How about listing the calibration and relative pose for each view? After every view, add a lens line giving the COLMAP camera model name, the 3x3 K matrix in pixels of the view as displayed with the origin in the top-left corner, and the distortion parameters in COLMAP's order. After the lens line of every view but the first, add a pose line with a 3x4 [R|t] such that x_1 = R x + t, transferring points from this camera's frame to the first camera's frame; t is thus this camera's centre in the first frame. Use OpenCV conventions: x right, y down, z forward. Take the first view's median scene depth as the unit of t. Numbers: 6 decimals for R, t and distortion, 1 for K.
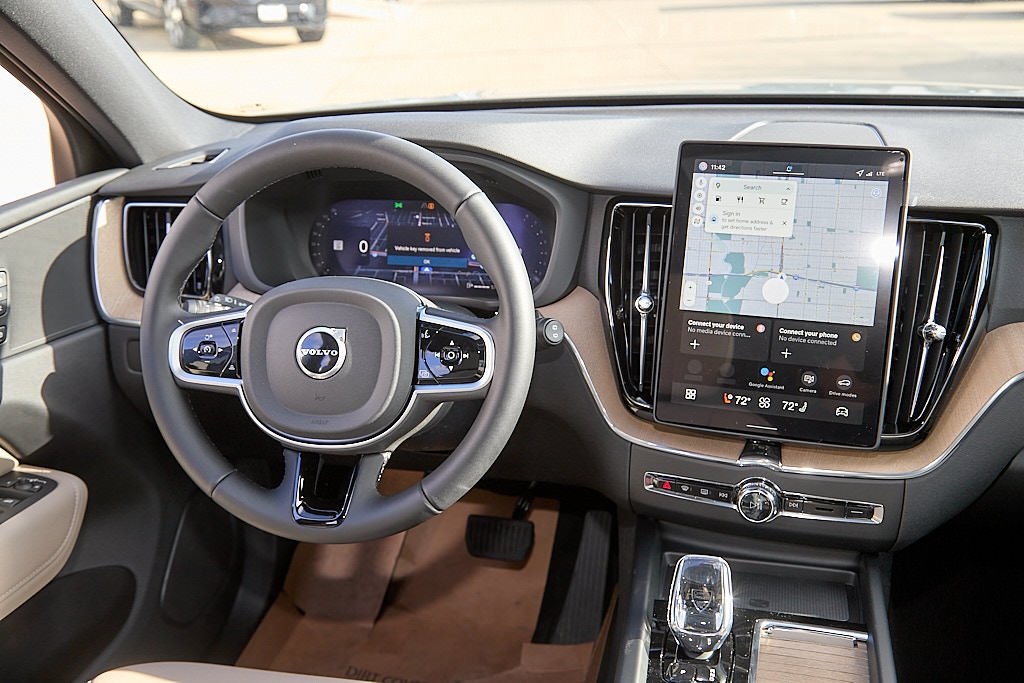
lens RADIAL K [[1053.9, 0, 518.5], [0, 1053.9, 351.3], [0, 0, 1]] dist [0.024970, 0.000000]
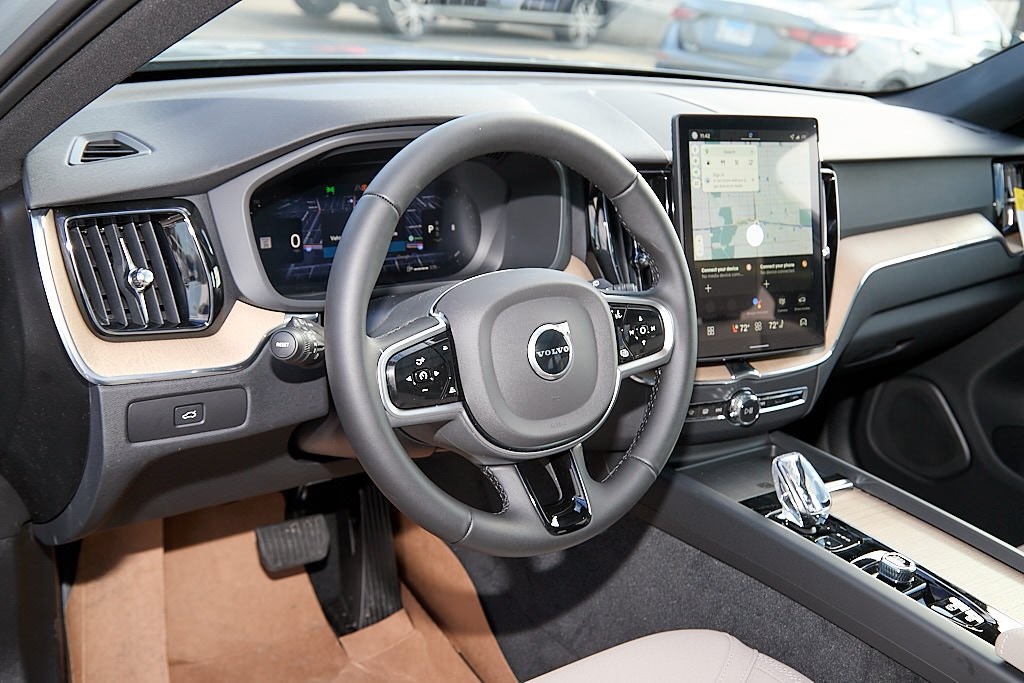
lens RADIAL K [[1053.9, 0, 512.2], [0, 1053.9, 357.4], [0, 0, 1]] dist [0.024970, 0.000000]
pose [[0.663184, -0.191285, 0.723600, -0.844177], [0.147494, 0.981232, 0.124211, -0.109686], [-0.733779, 0.024352, 0.678951, 0.364973]]
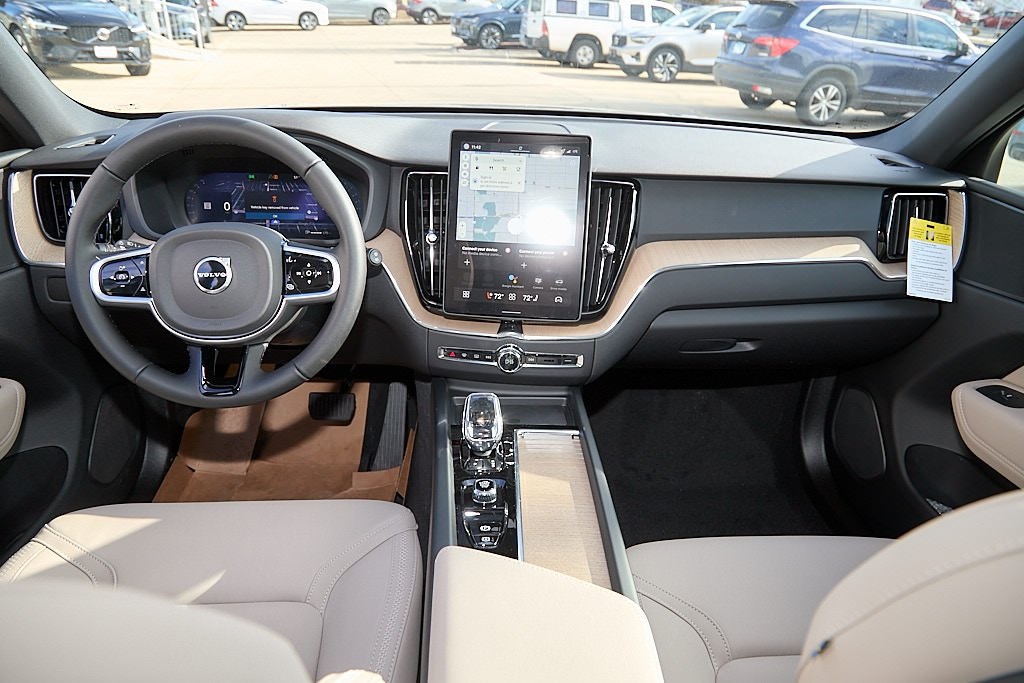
lens RADIAL K [[687.9, 0, 508.3], [0, 687.9, 343.6], [0, 0, 1]] dist [0.003783, -0.003127]
pose [[0.960283, -0.065430, 0.271249, -0.059213], [0.045613, 0.995851, 0.078738, 0.036162], [-0.275275, -0.063238, 0.959283, -0.004115]]
